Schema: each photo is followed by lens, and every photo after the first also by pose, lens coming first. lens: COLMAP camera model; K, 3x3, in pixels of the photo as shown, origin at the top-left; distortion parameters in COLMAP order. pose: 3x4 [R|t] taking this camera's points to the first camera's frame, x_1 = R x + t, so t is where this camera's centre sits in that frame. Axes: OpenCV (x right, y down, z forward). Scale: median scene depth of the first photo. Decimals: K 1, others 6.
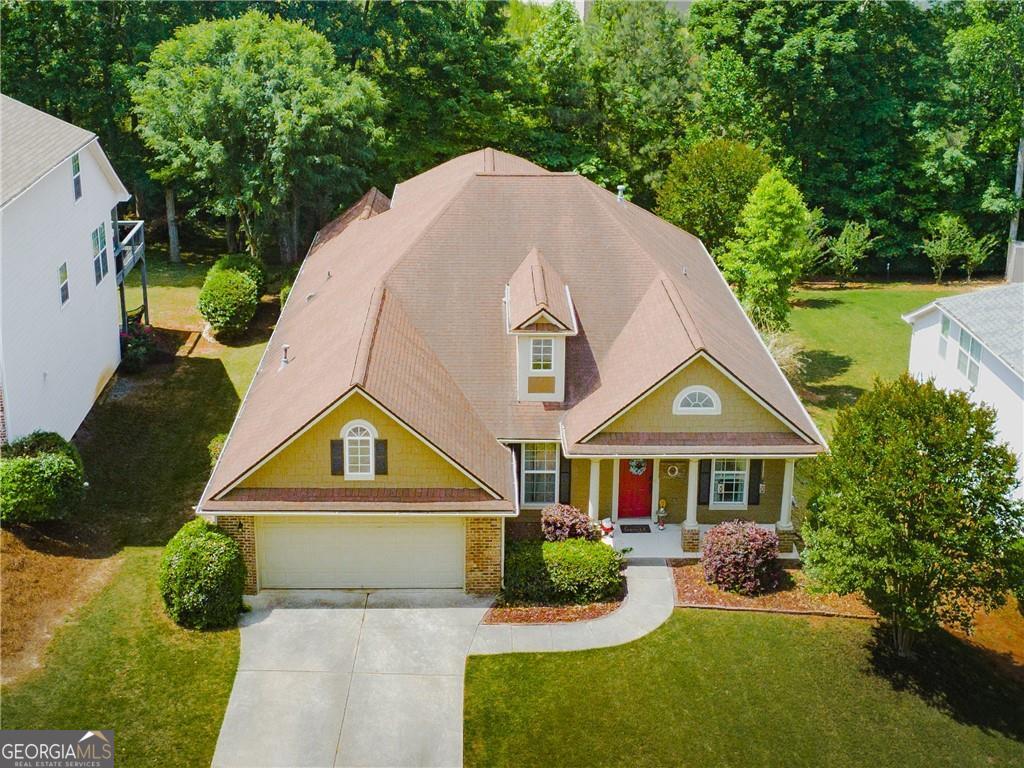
lens RADIAL K [[1182.8, 0, 564.2], [0, 1182.8, 384.1], [0, 0, 1]] dist [0.004754, 0.023892]
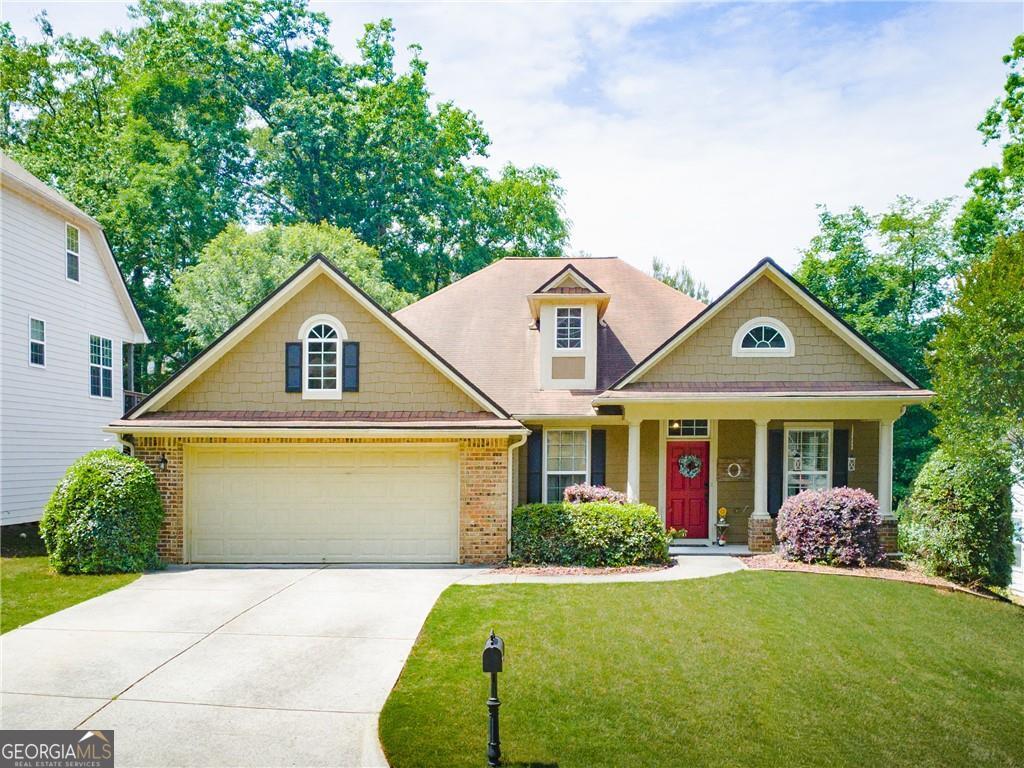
lens RADIAL K [[1182.8, 0, 564.2], [0, 1182.8, 384.1], [0, 0, 1]] dist [0.004754, 0.023892]
pose [[0.999090, -0.007870, -0.041923, 0.014247], [-0.002062, 0.972769, -0.231768, 0.240102], [0.042605, 0.231644, 0.971867, 0.256624]]
